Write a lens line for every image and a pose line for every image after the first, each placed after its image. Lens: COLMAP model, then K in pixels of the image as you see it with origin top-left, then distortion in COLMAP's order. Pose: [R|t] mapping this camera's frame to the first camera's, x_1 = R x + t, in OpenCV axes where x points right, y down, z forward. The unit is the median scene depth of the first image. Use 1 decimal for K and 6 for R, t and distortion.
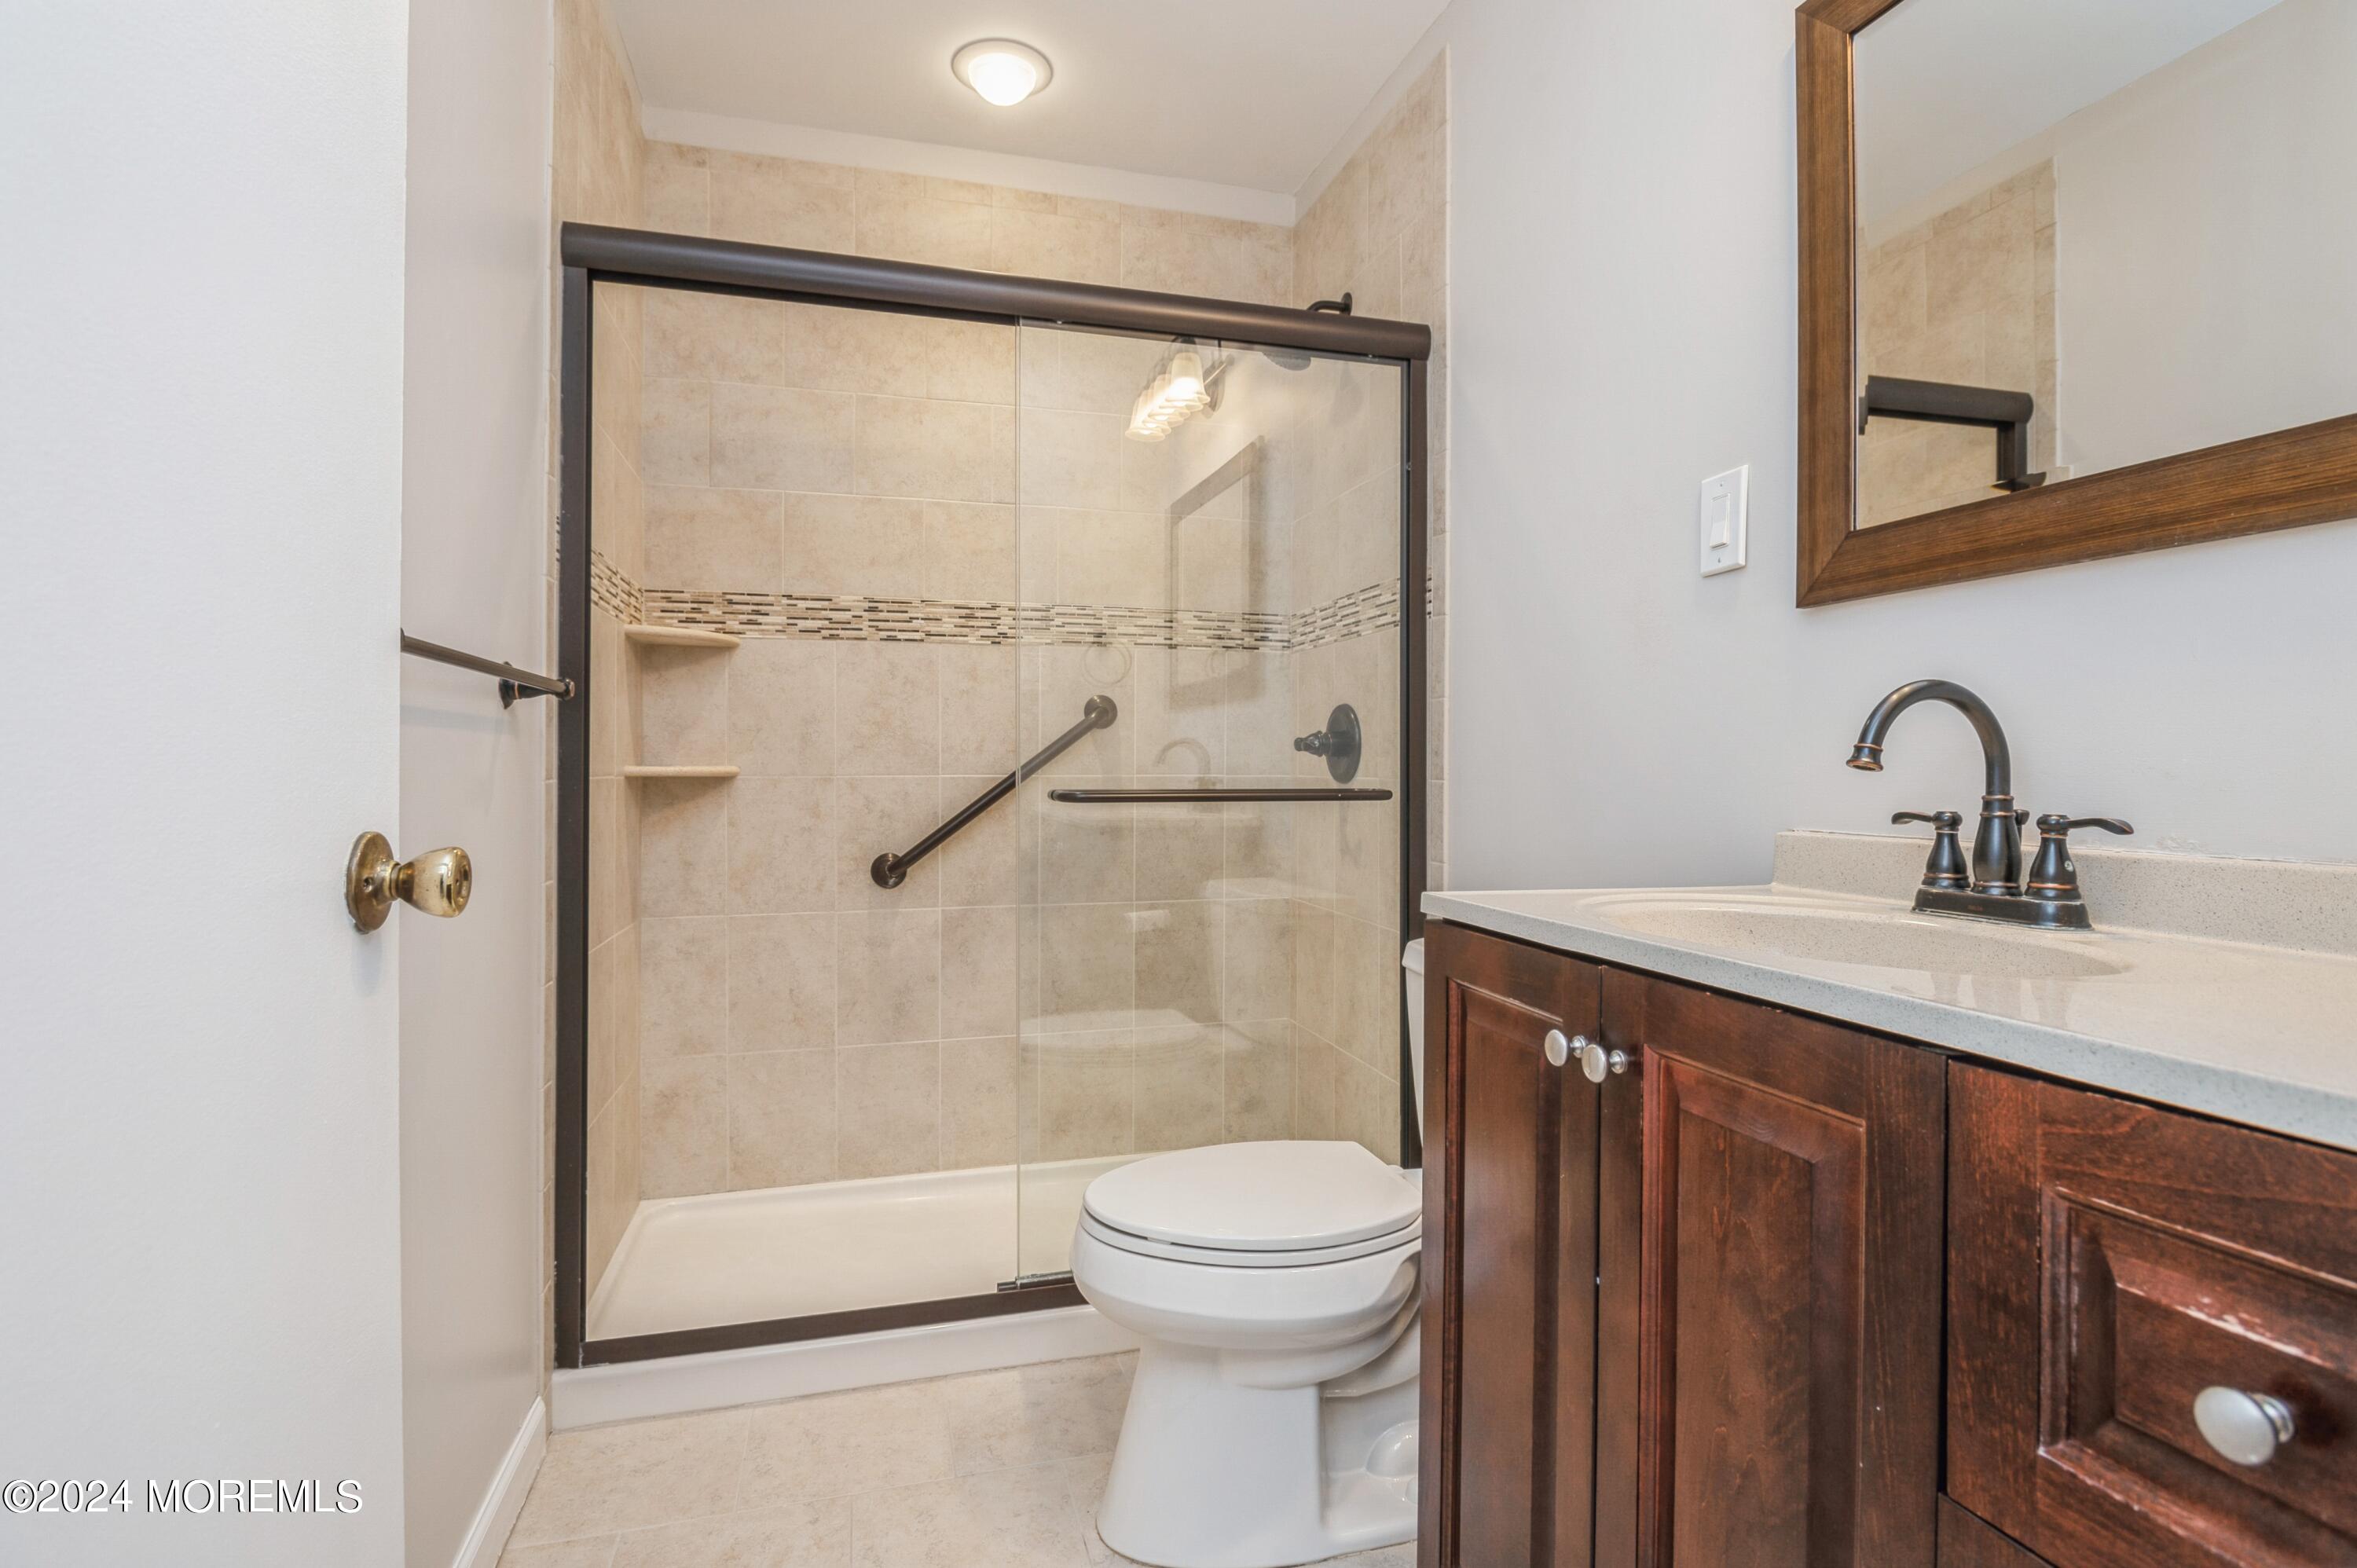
lens RADIAL K [[1127.8, 0, 1181.8], [0, 1127.8, 781.3], [0, 0, 1]] dist [-0.000221, -0.004564]
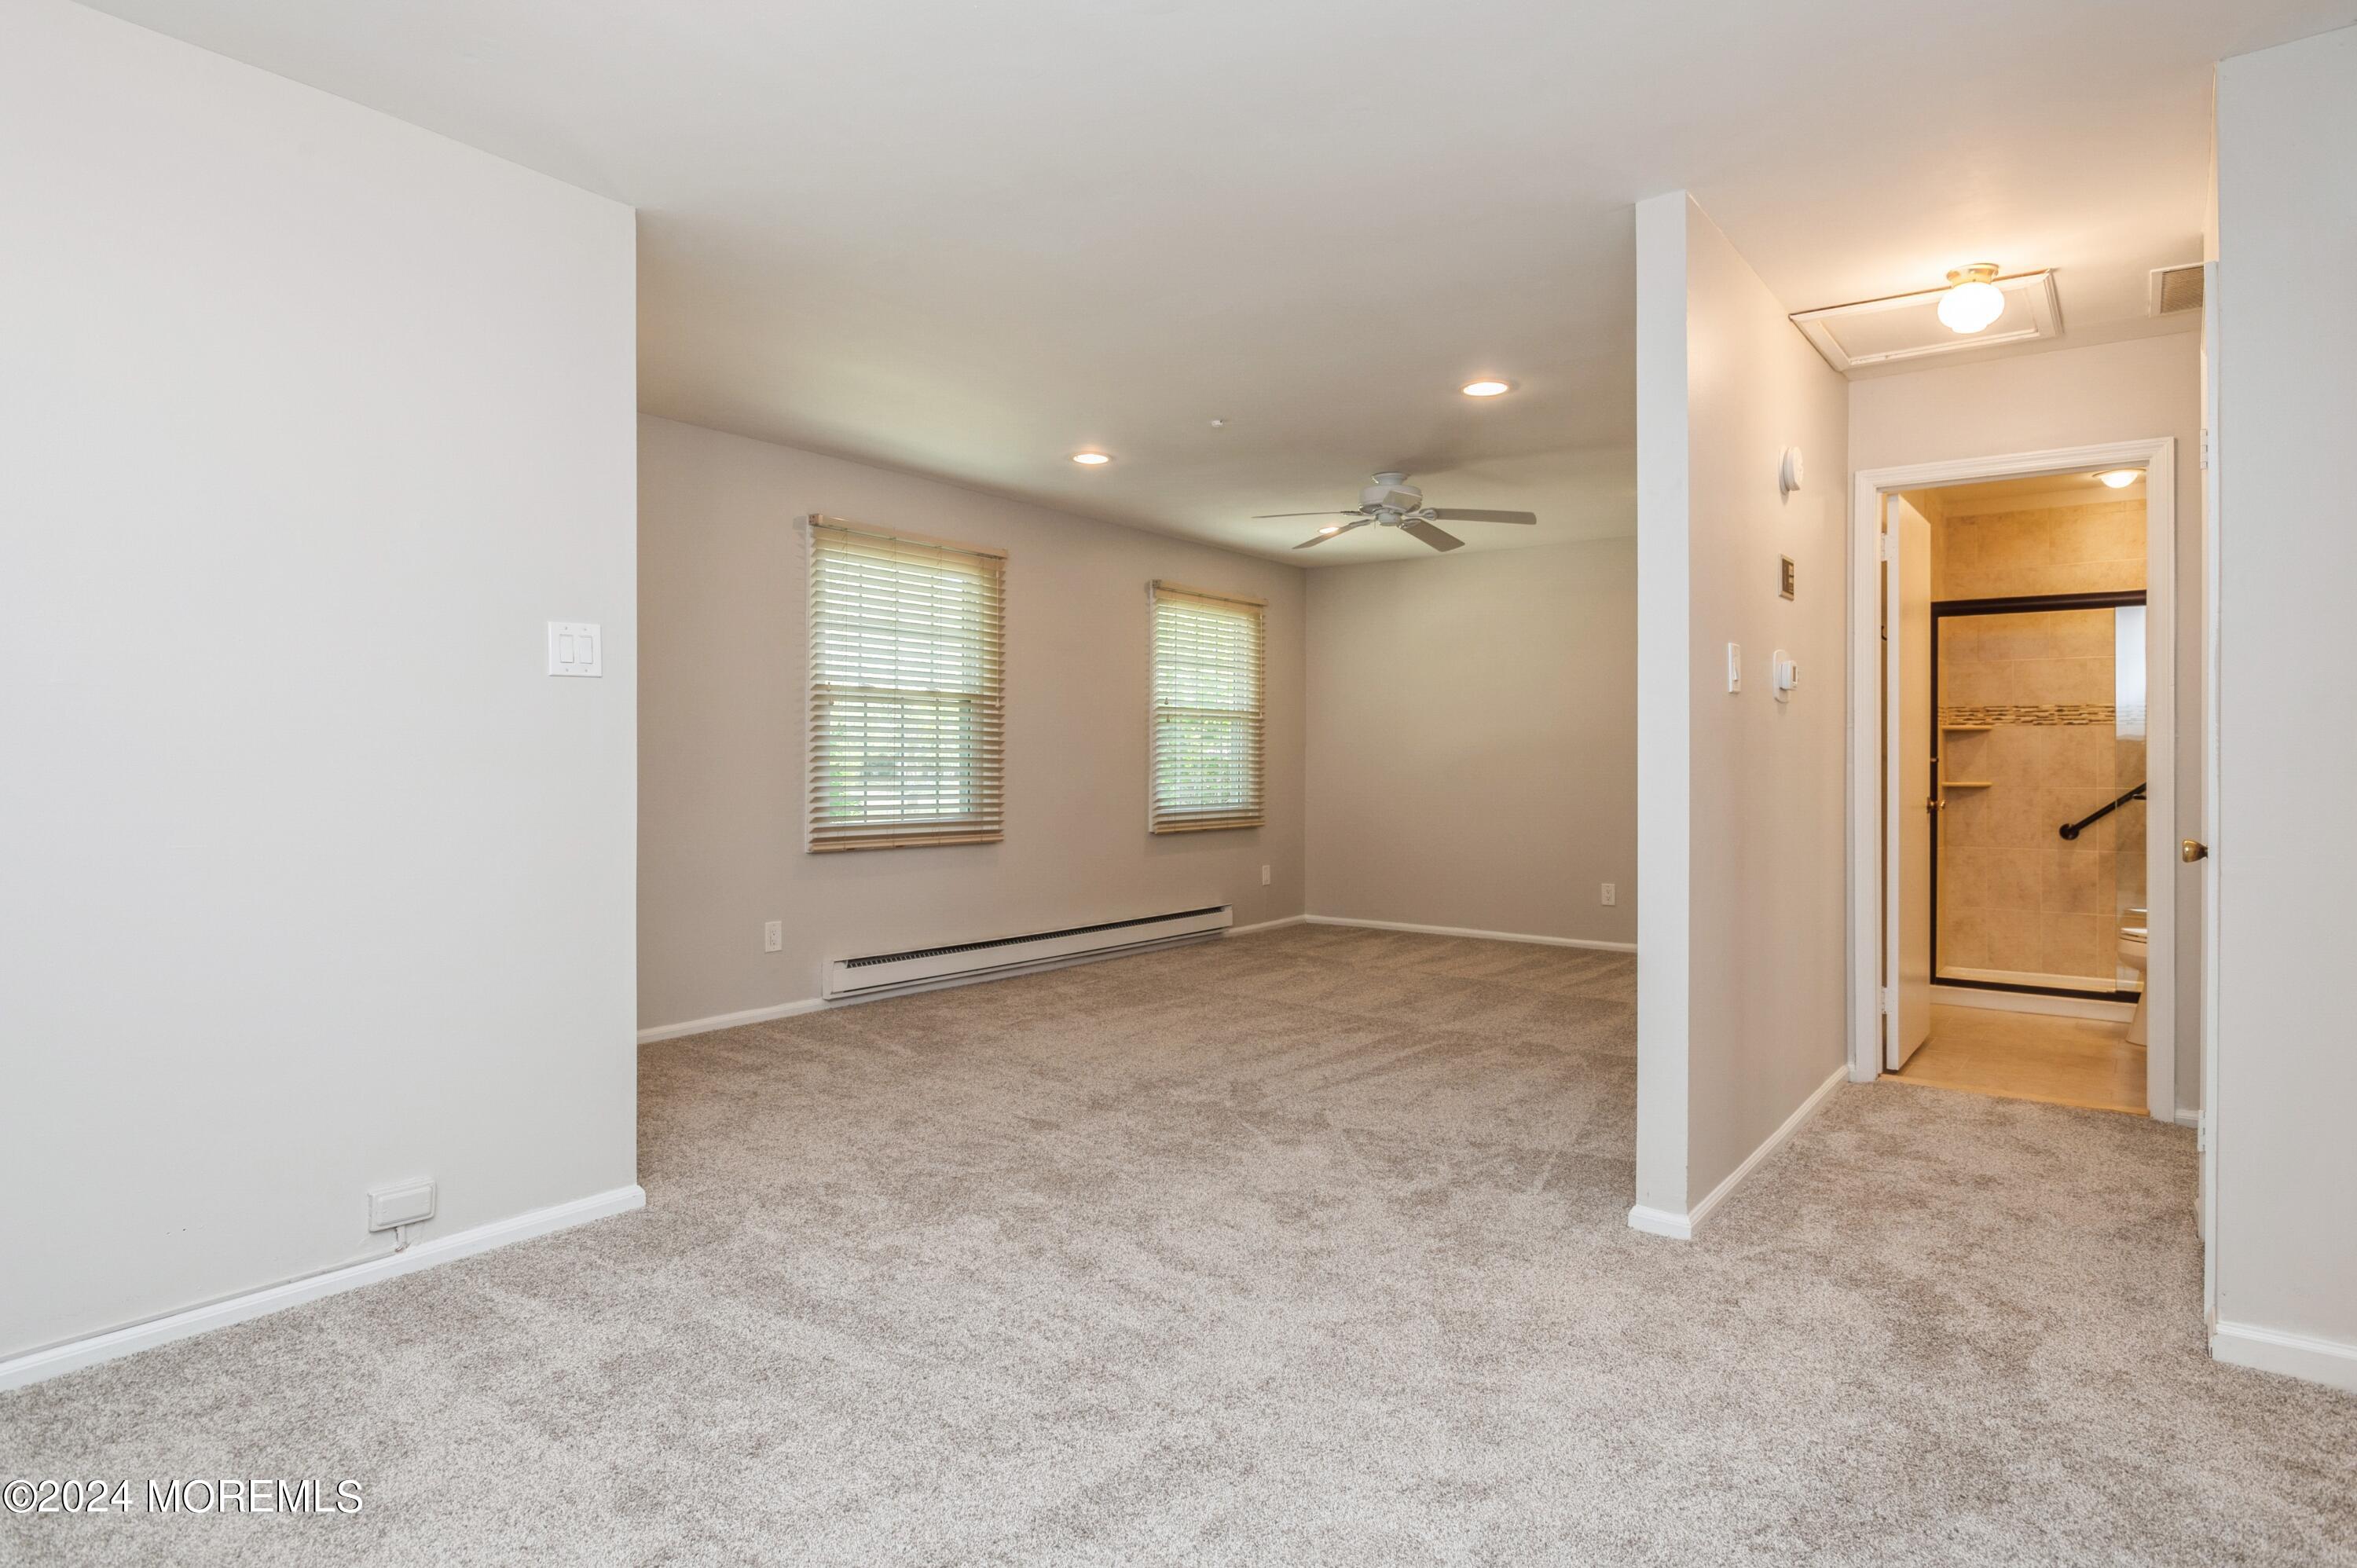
lens RADIAL K [[1285.2, 0, 1157.6], [0, 1285.2, 748.6], [0, 0, 1]] dist [-0.004481, -0.007484]
pose [[0.610366, -0.006383, -0.792094, 0.625704], [-0.003805, 0.999932, -0.010991, -0.046257], [0.792110, 0.009722, 0.610301, -1.905436]]
